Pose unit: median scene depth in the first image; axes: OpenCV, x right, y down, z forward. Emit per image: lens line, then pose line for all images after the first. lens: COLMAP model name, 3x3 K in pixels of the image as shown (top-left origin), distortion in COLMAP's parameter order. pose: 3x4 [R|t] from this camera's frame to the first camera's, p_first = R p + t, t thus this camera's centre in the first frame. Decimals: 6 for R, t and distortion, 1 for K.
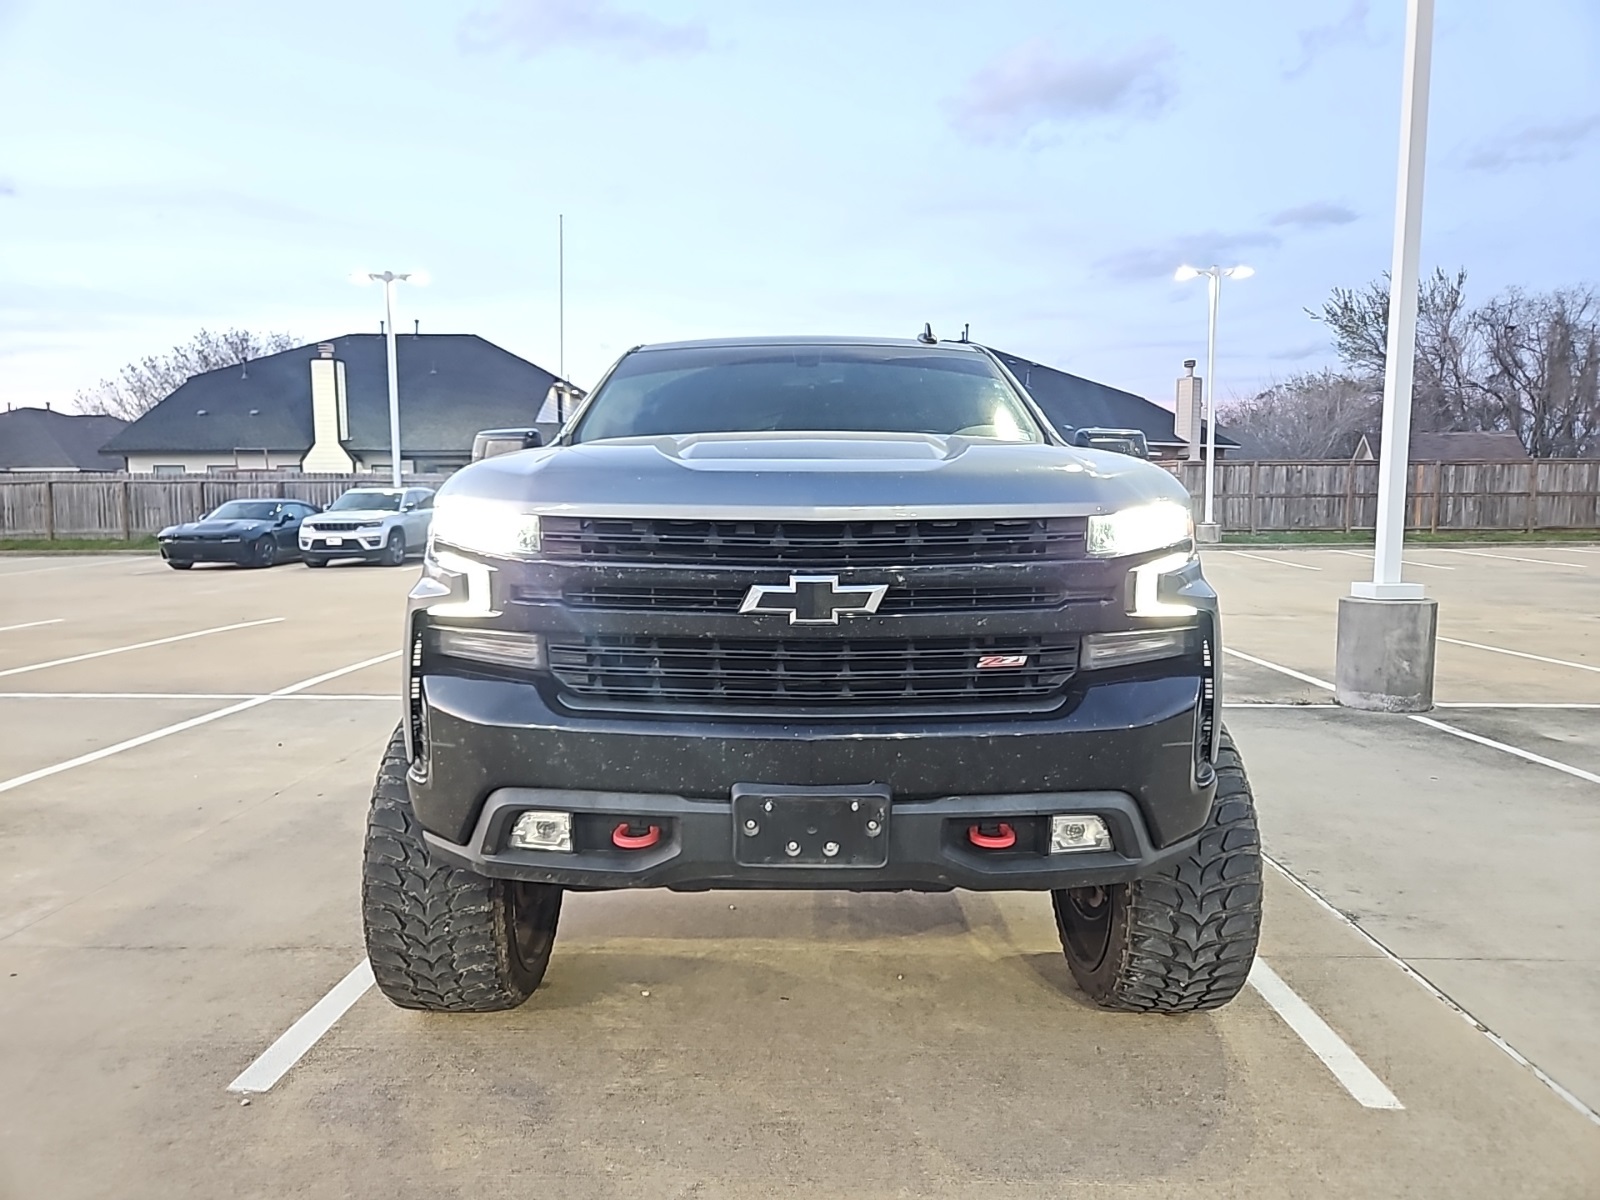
lens RADIAL K [[1070.7, 0, 843.7], [0, 1070.7, 600.1], [0, 0, 1]] dist [0.040643, 0.000084]
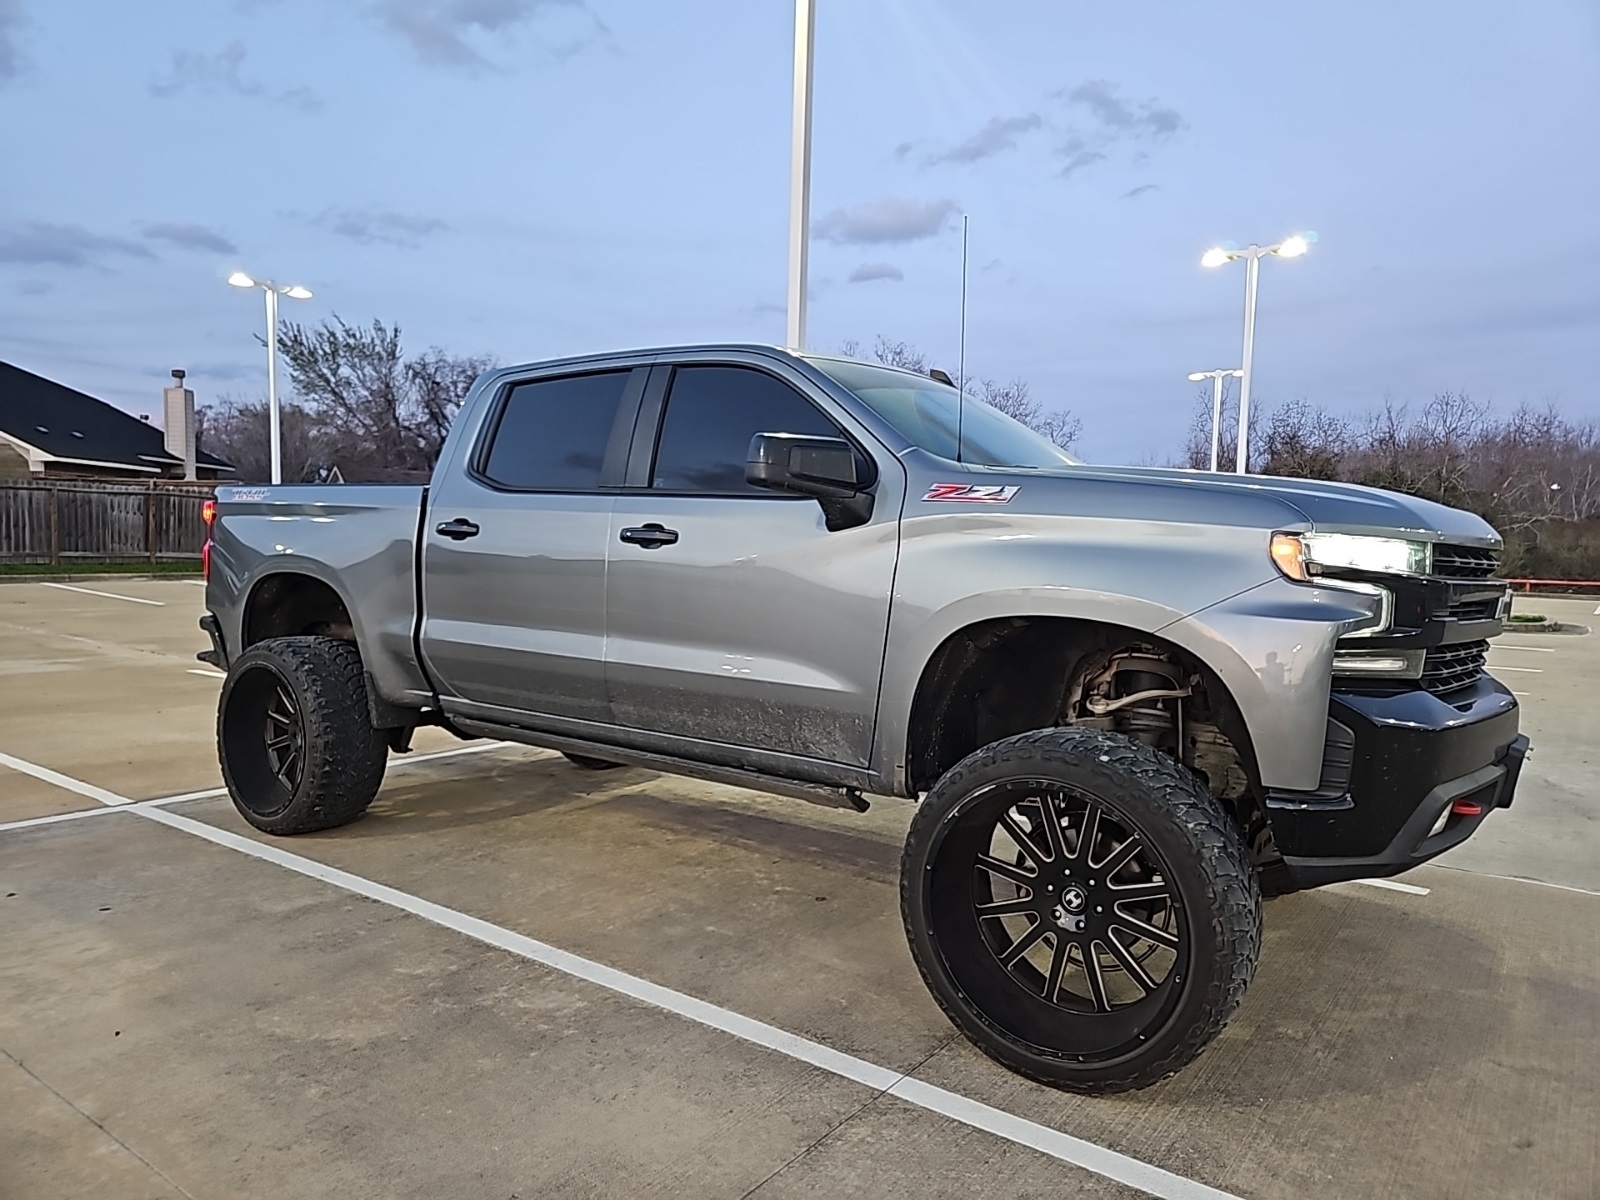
lens RADIAL K [[1066.0, 0, 800.0], [0, 1066.0, 600.0], [0, 0, 1]] dist [-0.055967, 0.000245]
pose [[0.568548, -0.022965, 0.822329, -0.093599], [0.042697, 0.999087, -0.001619, -0.002639], [-0.821541, 0.036031, 0.569010, 0.055438]]
